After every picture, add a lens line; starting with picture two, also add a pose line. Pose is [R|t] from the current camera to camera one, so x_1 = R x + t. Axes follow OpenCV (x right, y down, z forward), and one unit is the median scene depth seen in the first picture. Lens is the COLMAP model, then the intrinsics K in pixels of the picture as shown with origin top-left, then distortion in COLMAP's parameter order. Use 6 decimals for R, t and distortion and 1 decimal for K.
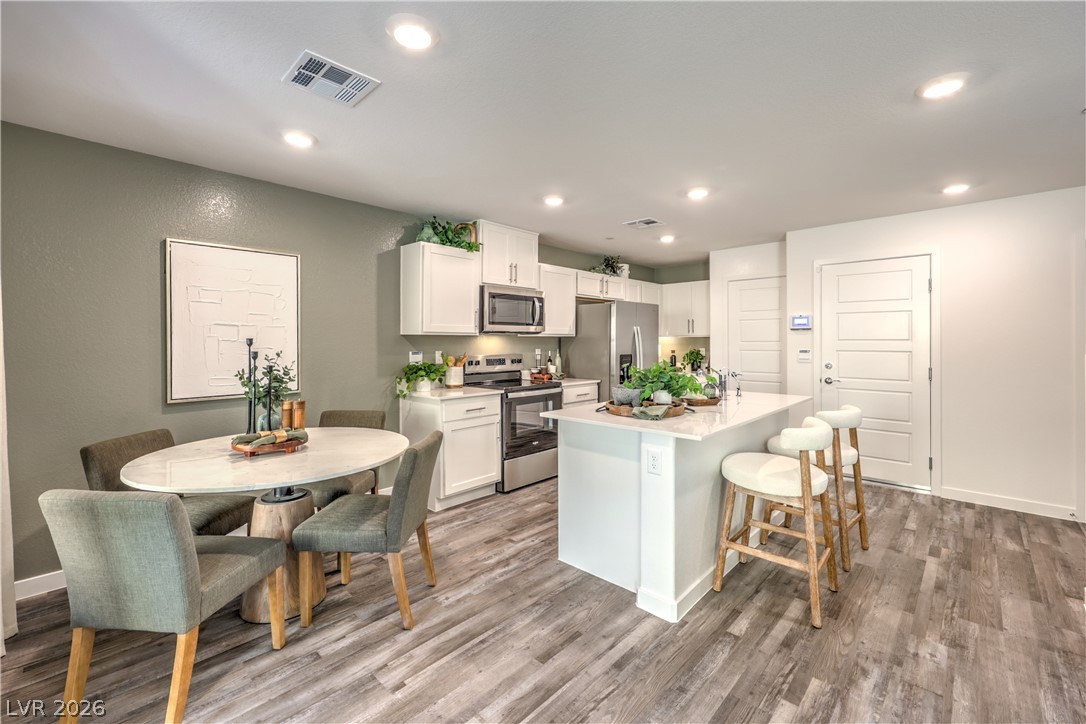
lens RADIAL K [[449.2, 0, 554.1], [0, 449.2, 336.0], [0, 0, 1]] dist [0.006004, -0.000021]
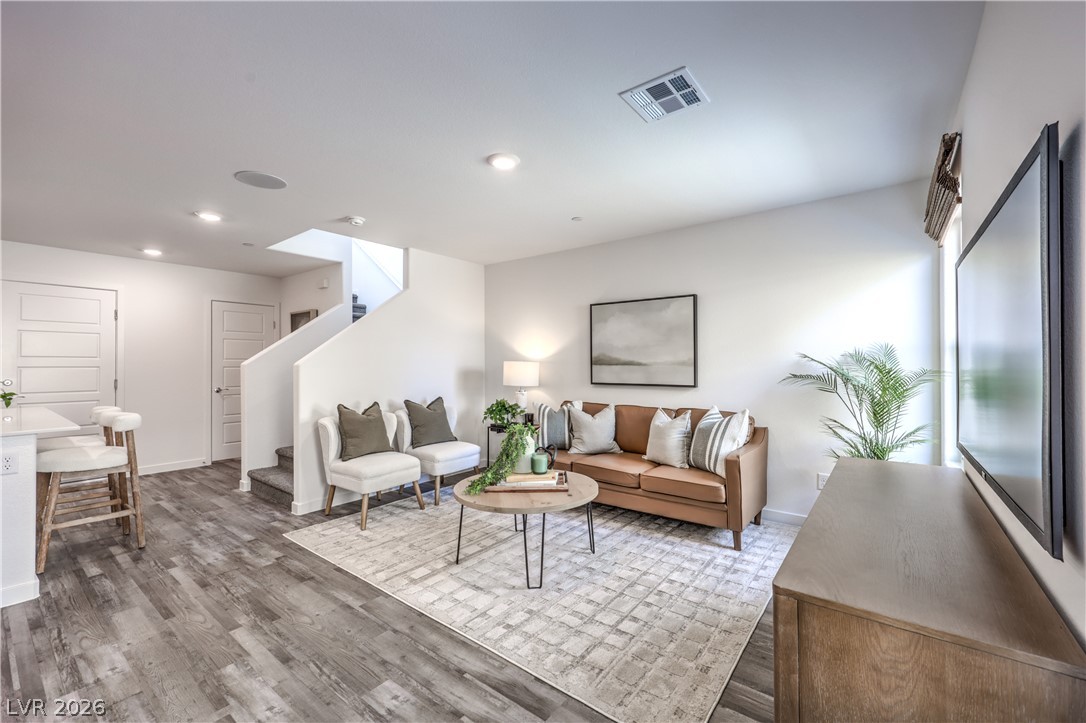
lens RADIAL K [[449.2, 0, 536.4], [0, 449.2, 369.4], [0, 0, 1]] dist [0.006004, -0.000021]
pose [[-0.073432, -0.004696, 0.997289, -0.510556], [-0.016798, 0.999853, 0.003471, 0.016784], [-0.997159, -0.016497, -0.073500, -0.088953]]
